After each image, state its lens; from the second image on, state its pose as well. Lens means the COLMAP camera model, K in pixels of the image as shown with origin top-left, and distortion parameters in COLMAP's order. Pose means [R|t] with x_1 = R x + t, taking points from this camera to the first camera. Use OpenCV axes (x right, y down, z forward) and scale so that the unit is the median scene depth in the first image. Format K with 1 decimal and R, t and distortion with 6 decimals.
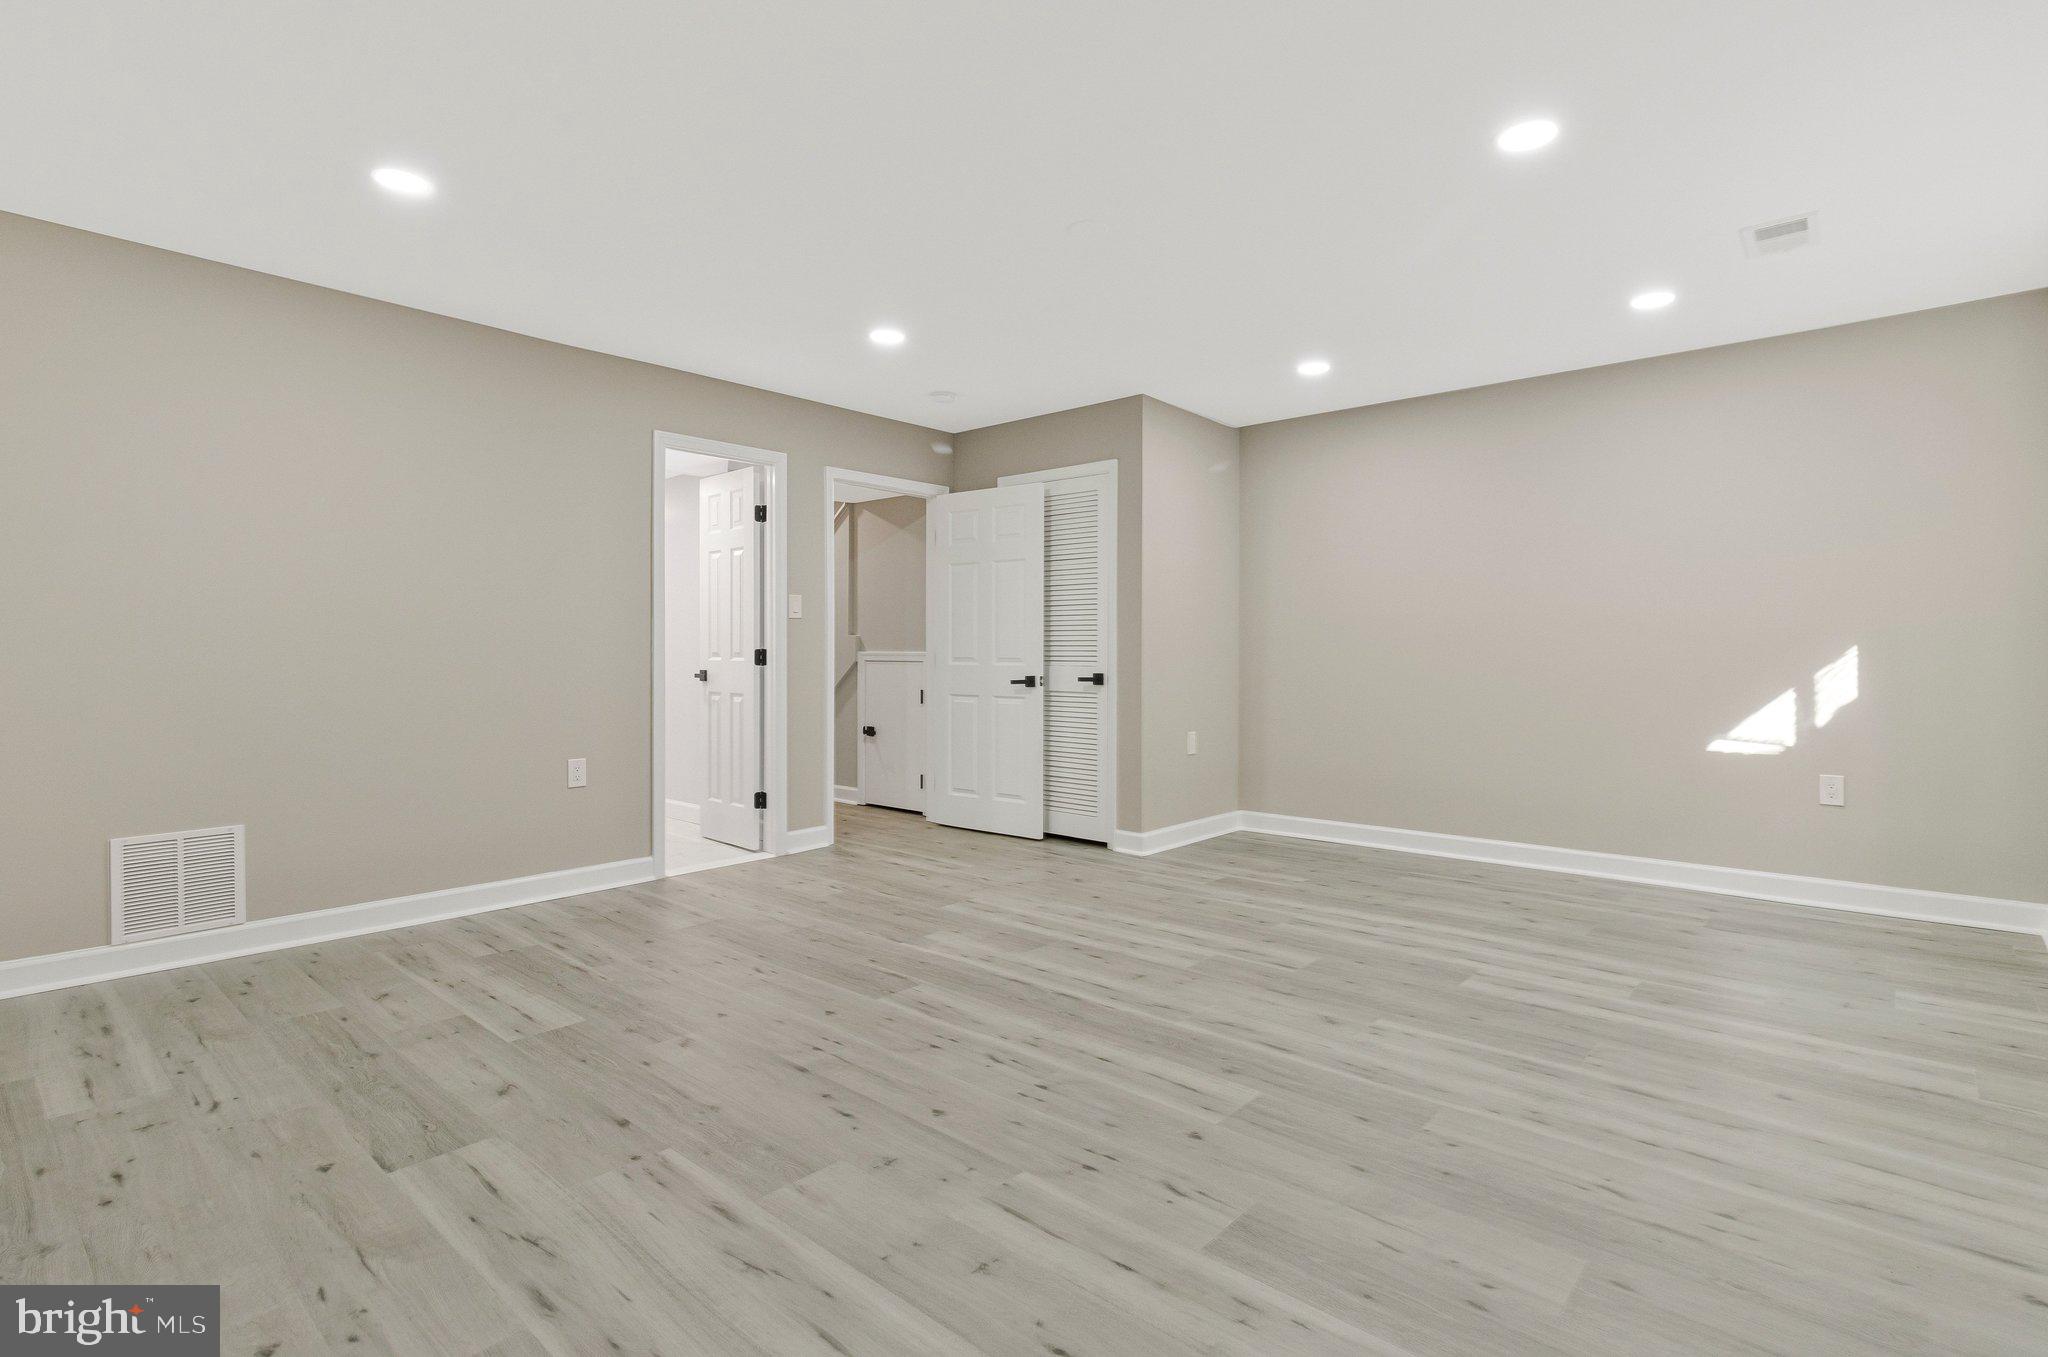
lens RADIAL K [[975.4, 0, 1042.1], [0, 975.4, 667.6], [0, 0, 1]] dist [0.008187, 0.002831]
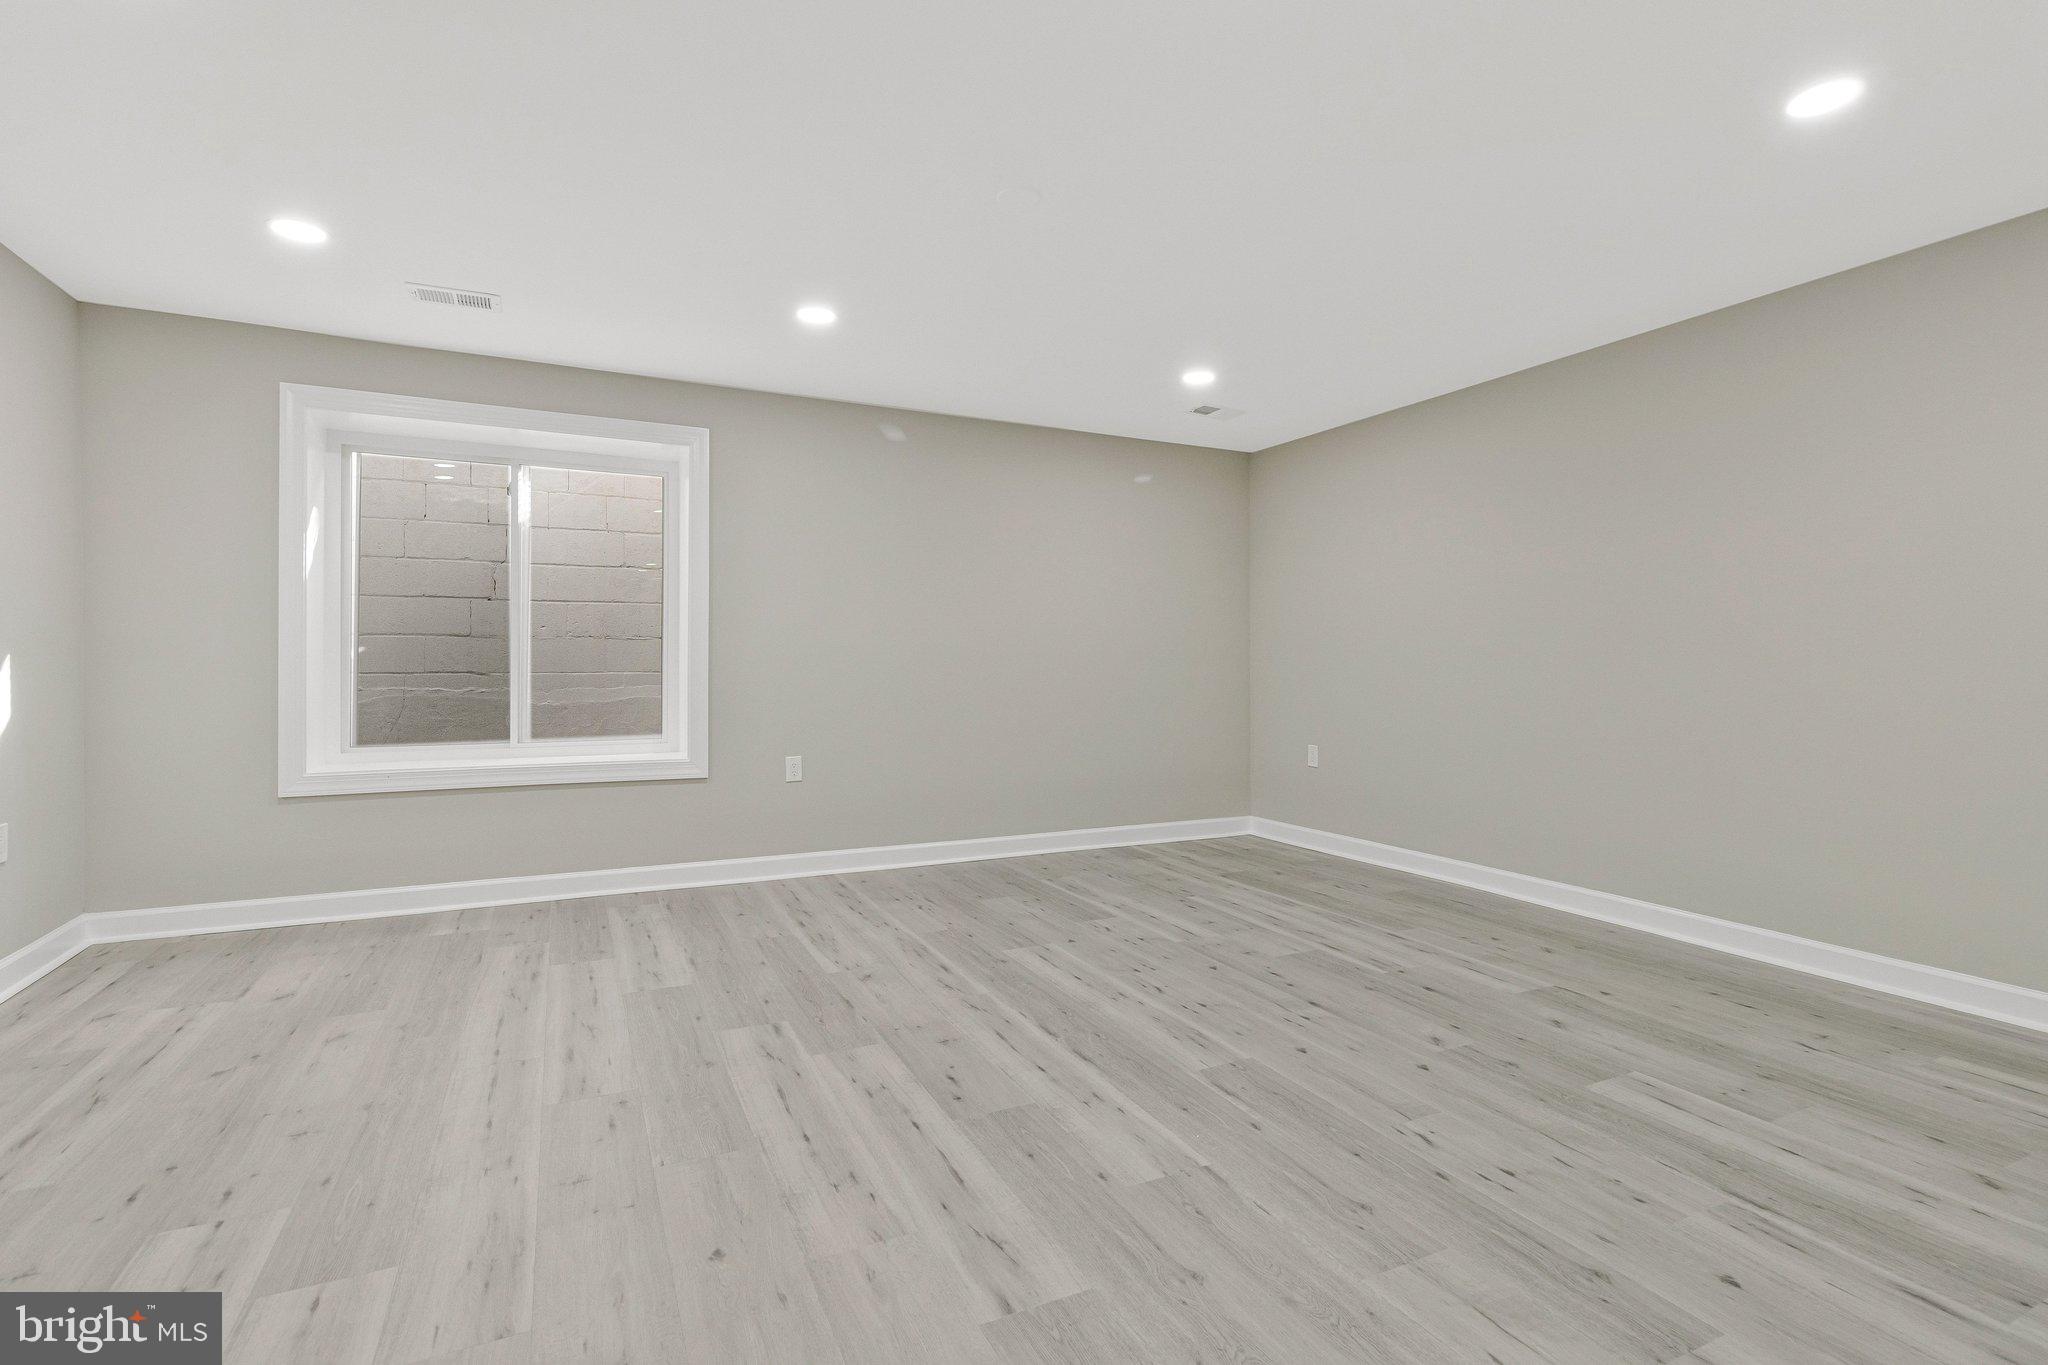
lens RADIAL K [[975.4, 0, 1052.6], [0, 975.4, 670.6], [0, 0, 1]] dist [0.008187, 0.002831]
pose [[-0.928416, -0.004770, 0.371511, -0.359971], [0.004171, 0.999721, 0.023260, -0.036895], [-0.371518, 0.023145, -0.928137, 2.057905]]
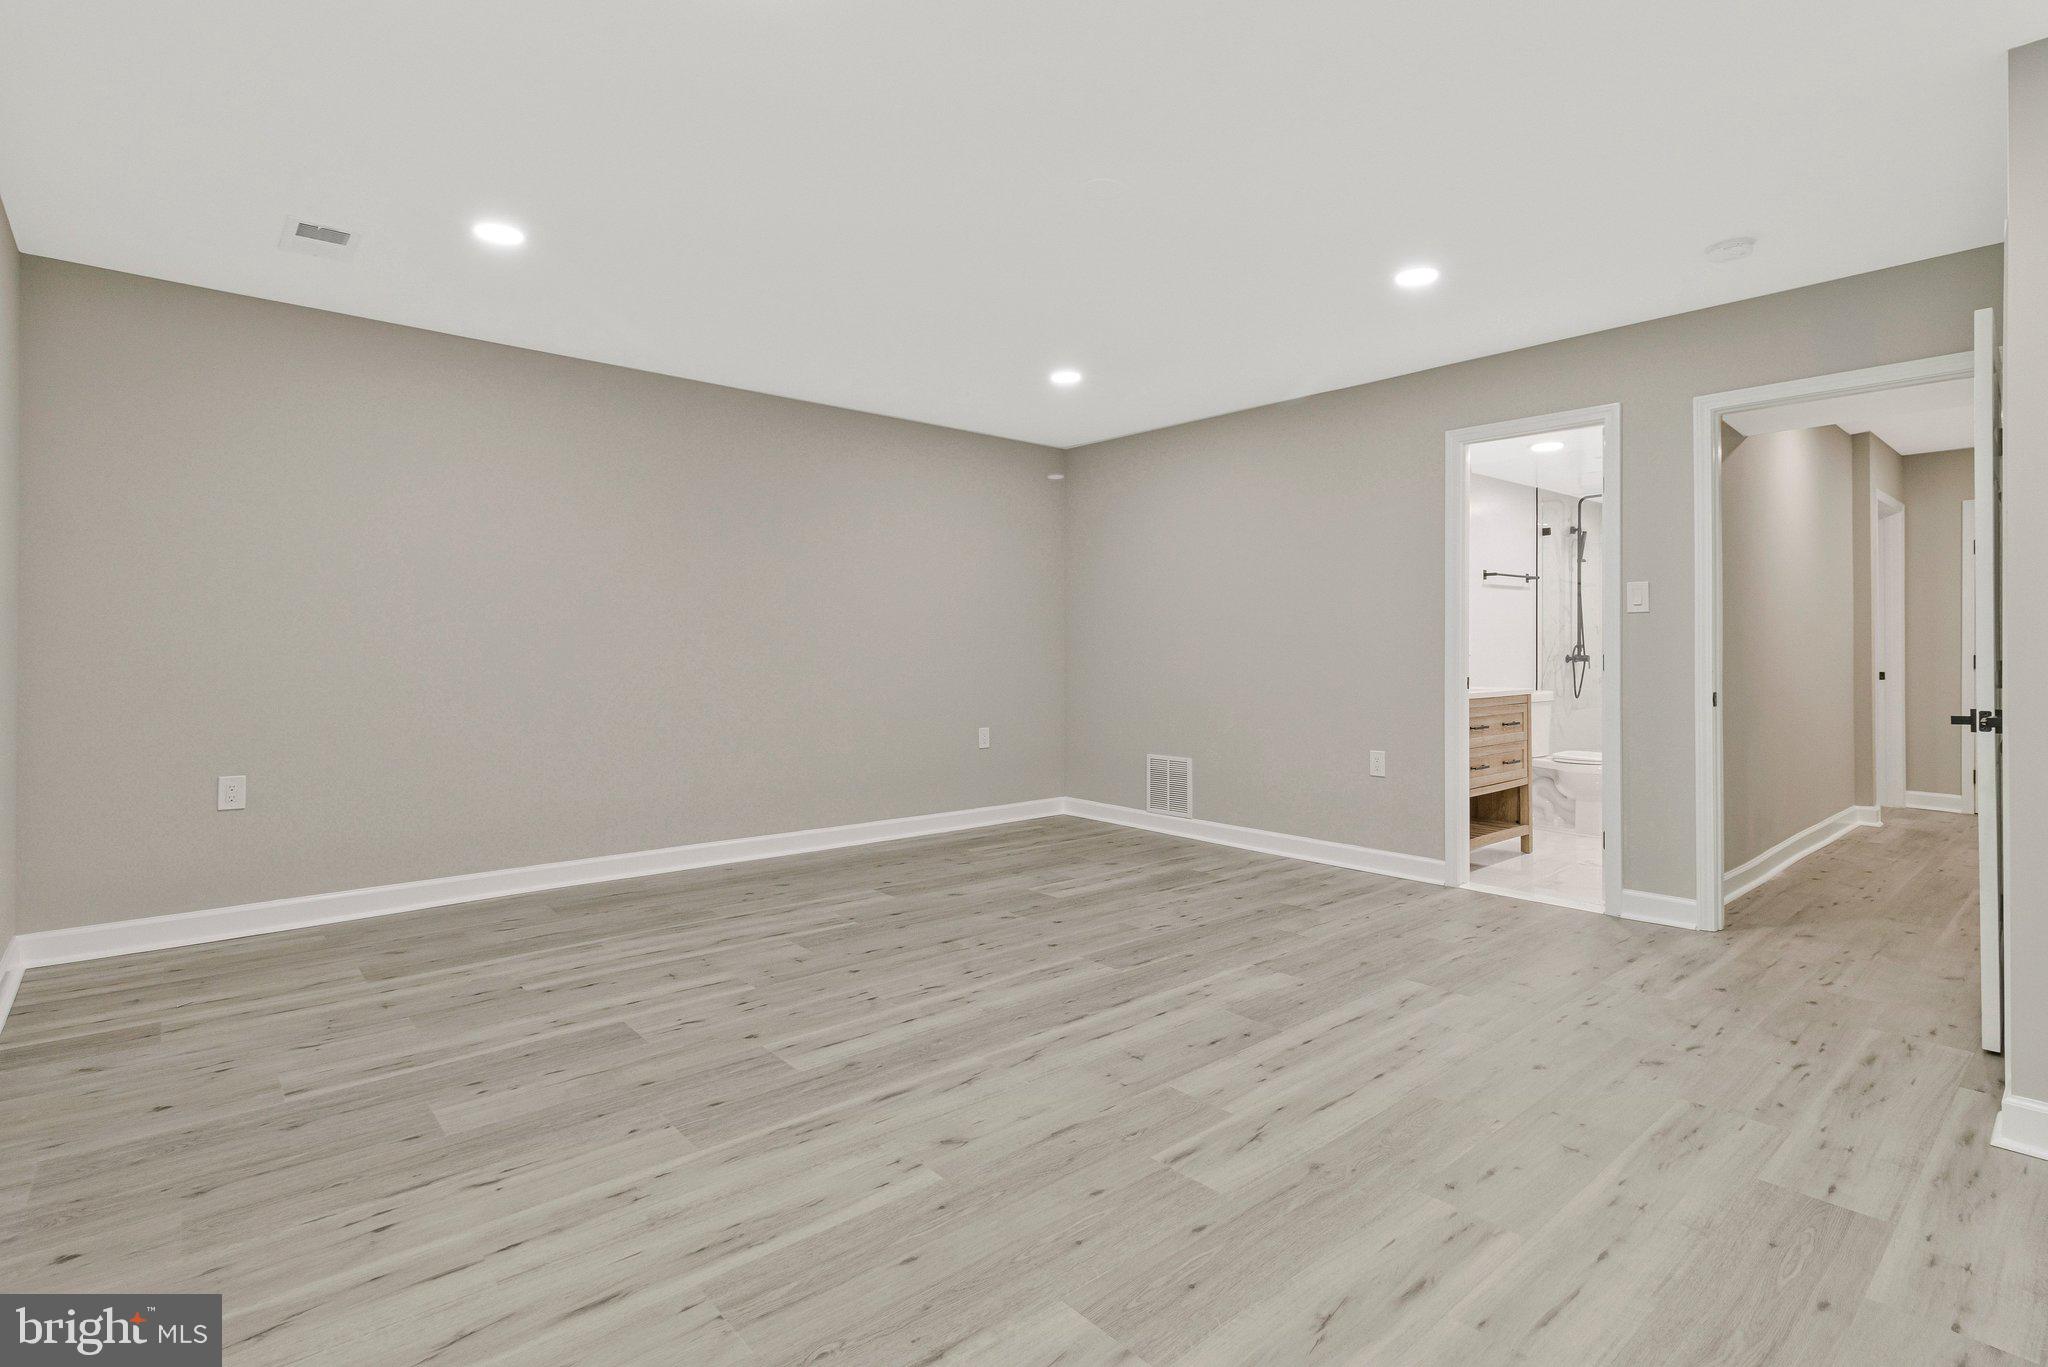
lens RADIAL K [[975.4, 0, 1027.9], [0, 975.4, 653.6], [0, 0, 1]] dist [0.008187, 0.002831]
pose [[-0.127004, 0.001542, -0.991901, 1.066340], [-0.021176, 0.999767, 0.004265, -0.021598], [0.991676, 0.021547, -0.126941, 1.177249]]
